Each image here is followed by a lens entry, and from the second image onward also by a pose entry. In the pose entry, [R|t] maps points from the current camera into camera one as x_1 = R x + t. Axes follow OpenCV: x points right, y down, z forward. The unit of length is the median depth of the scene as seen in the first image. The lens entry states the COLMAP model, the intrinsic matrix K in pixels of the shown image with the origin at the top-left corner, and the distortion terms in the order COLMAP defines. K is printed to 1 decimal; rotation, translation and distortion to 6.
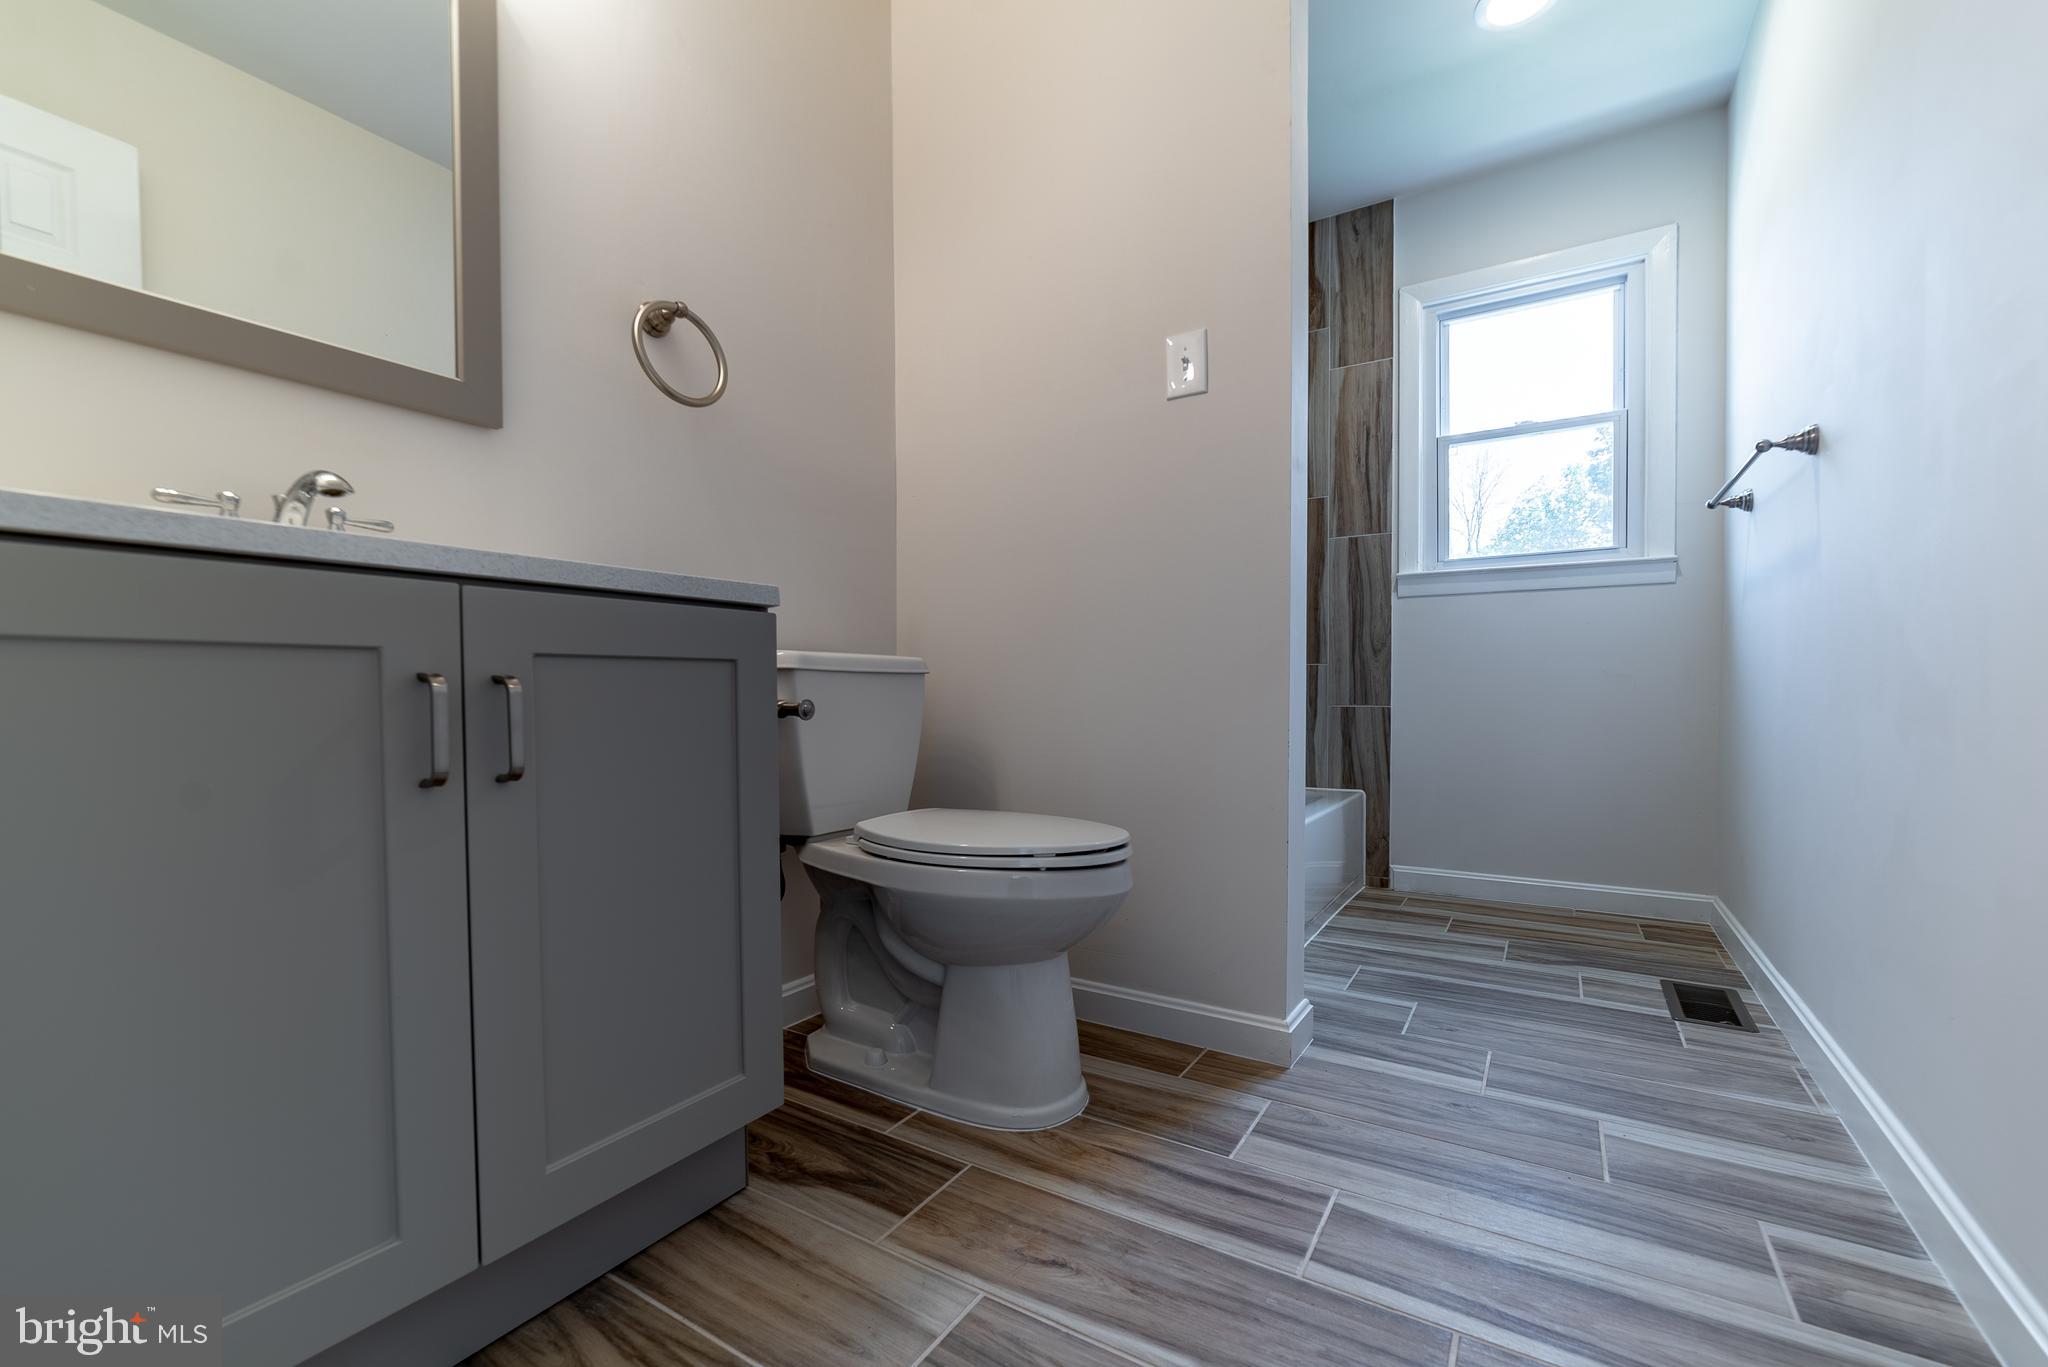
lens RADIAL K [[842.8, 0, 1024.0], [0, 842.8, 683.5], [0, 0, 1]] dist [-0.011298, 0.003022]
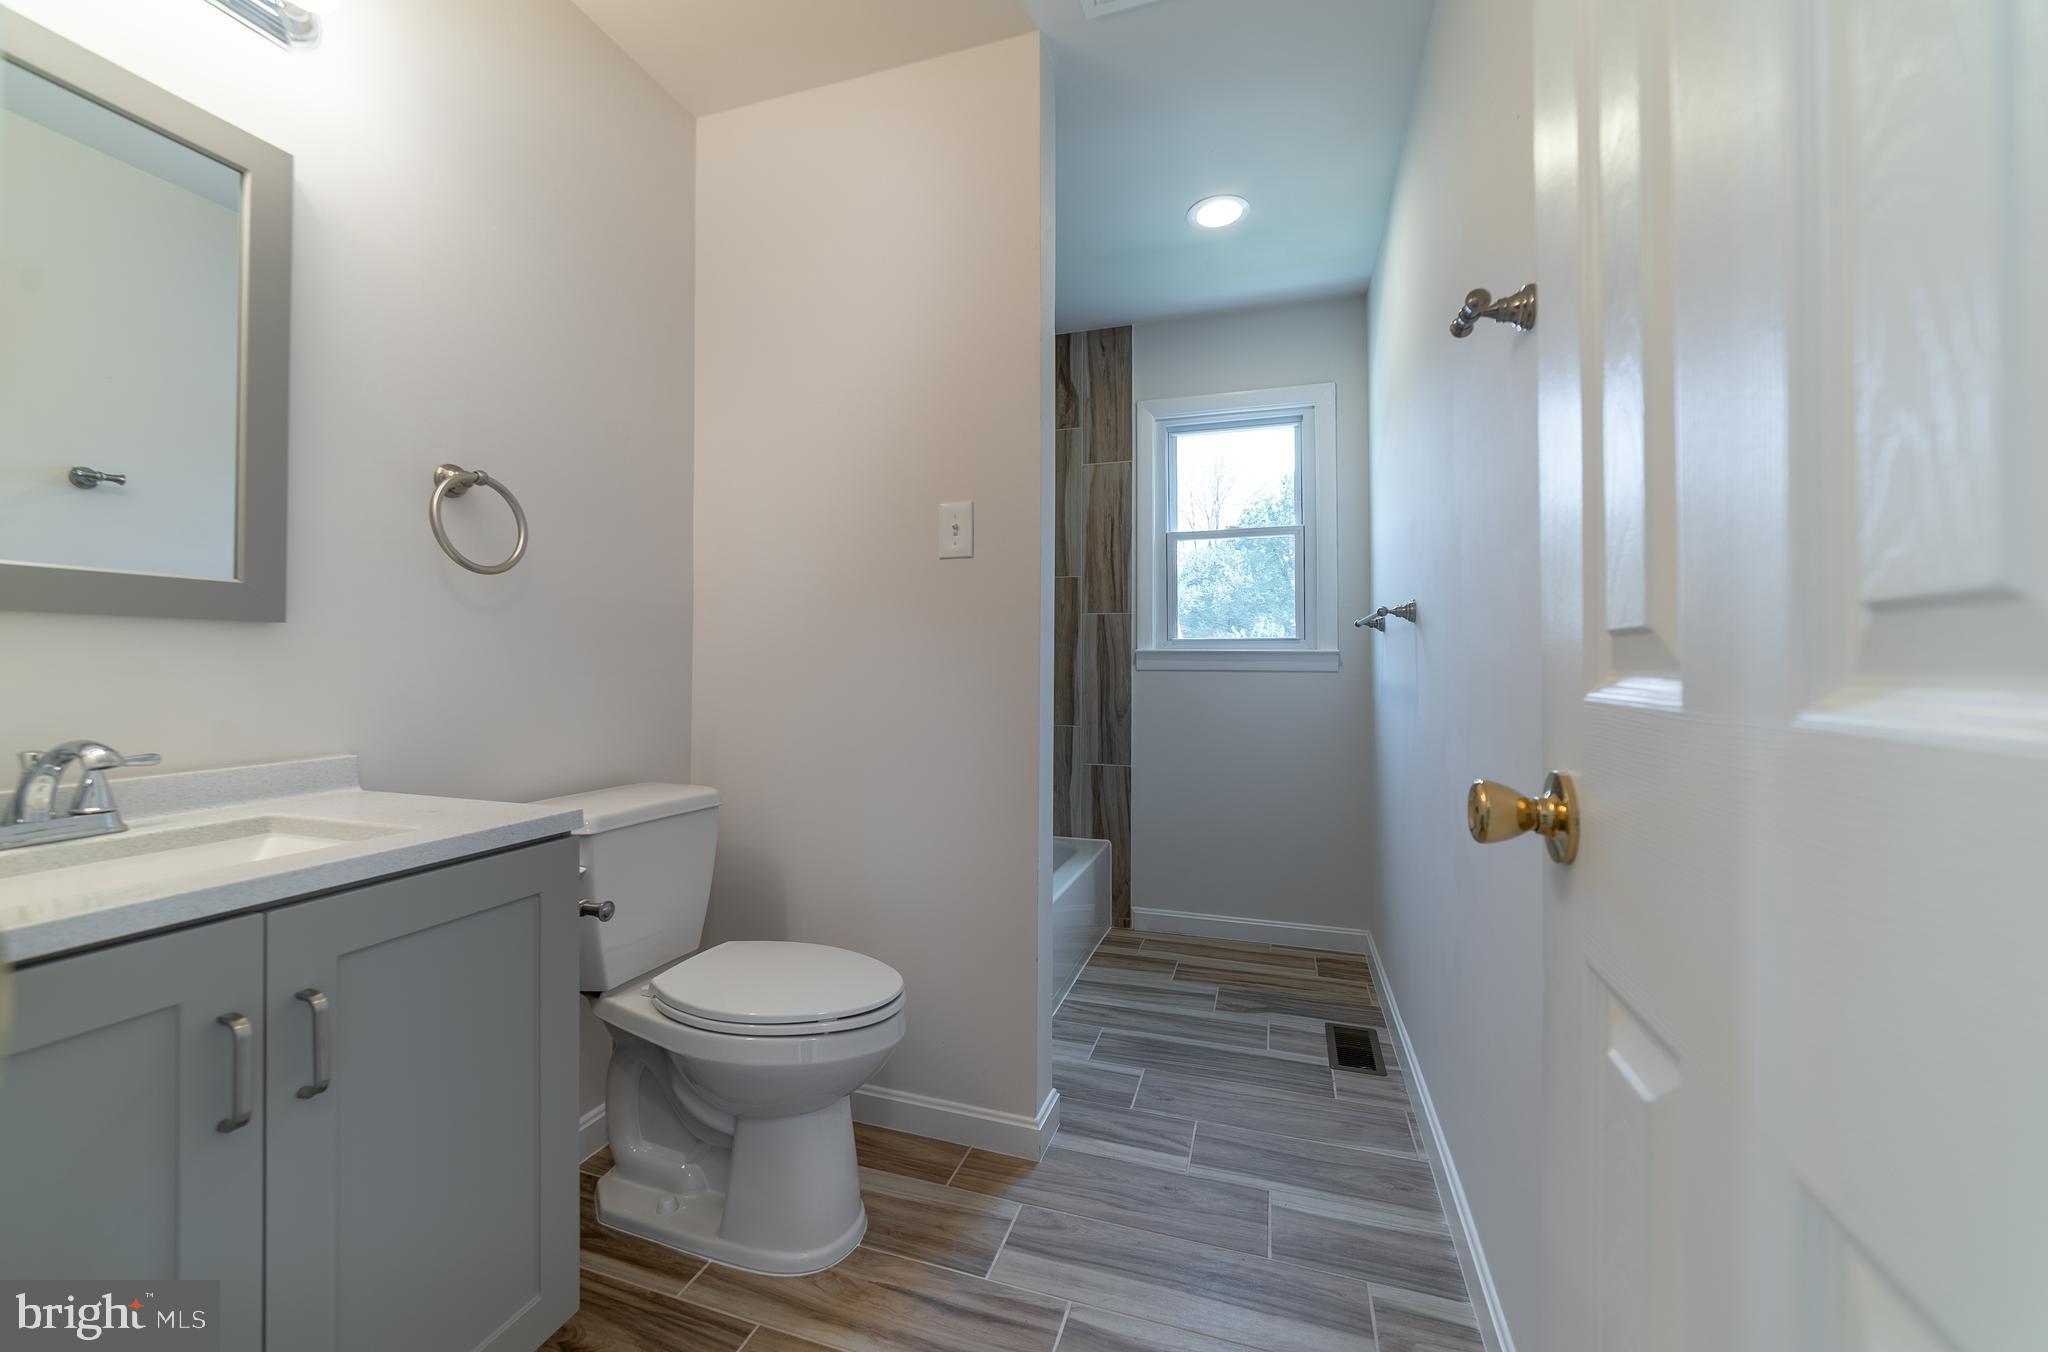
lens RADIAL K [[791.5, 0, 992.9], [0, 791.5, 623.3], [0, 0, 1]] dist [-0.019220, 0.005588]
pose [[0.975599, 0.009296, 0.219363, 0.002680], [0.002265, 0.998624, -0.052392, -0.221965], [-0.219548, 0.051611, 0.974236, -0.094009]]
